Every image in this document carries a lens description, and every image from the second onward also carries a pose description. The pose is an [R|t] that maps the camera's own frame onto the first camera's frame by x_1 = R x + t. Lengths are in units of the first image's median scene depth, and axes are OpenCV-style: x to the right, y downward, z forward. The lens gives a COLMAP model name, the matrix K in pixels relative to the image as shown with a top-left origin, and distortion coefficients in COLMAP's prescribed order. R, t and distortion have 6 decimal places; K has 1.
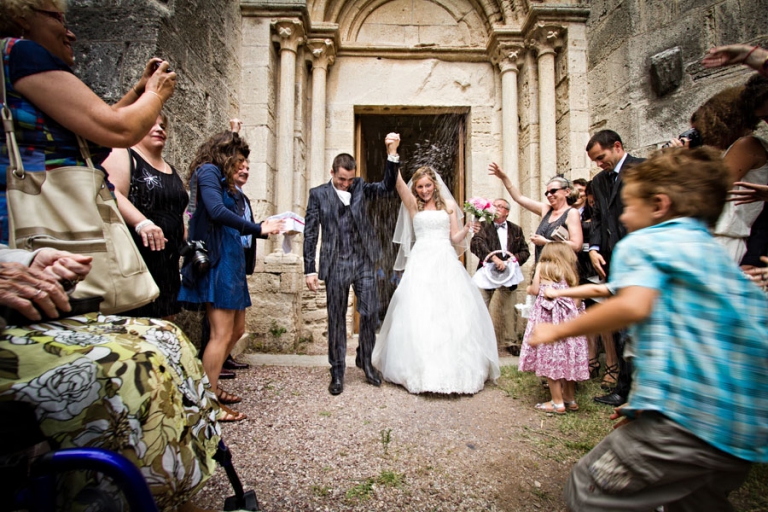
lens RADIAL K [[310.9, 0, 378.0], [0, 310.9, 261.4], [0, 0, 1]] dist [0.000889, 0.000107]
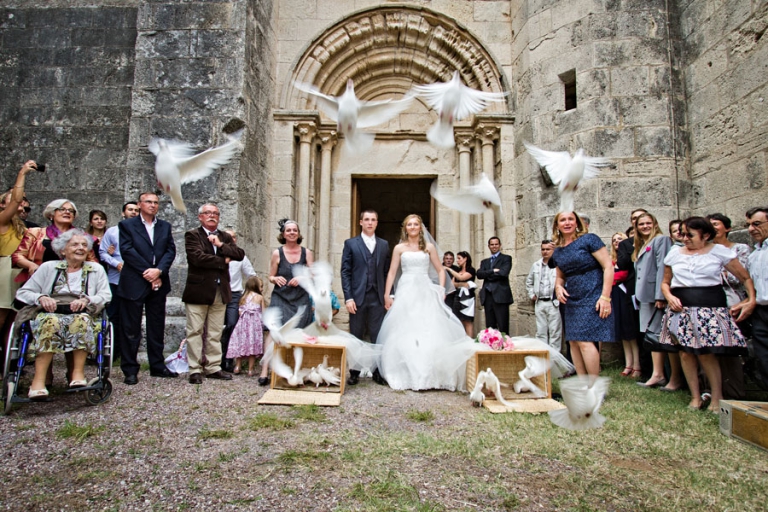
lens RADIAL K [[540.5, 0, 384.0], [0, 540.5, 256.0], [0, 0, 1]] dist [0.027106, 0.002241]
pose [[0.999695, 0.004231, -0.024340, 0.130075], [-0.004726, 0.999783, -0.020313, -0.102990], [0.024249, 0.020422, 0.999497, -1.415543]]
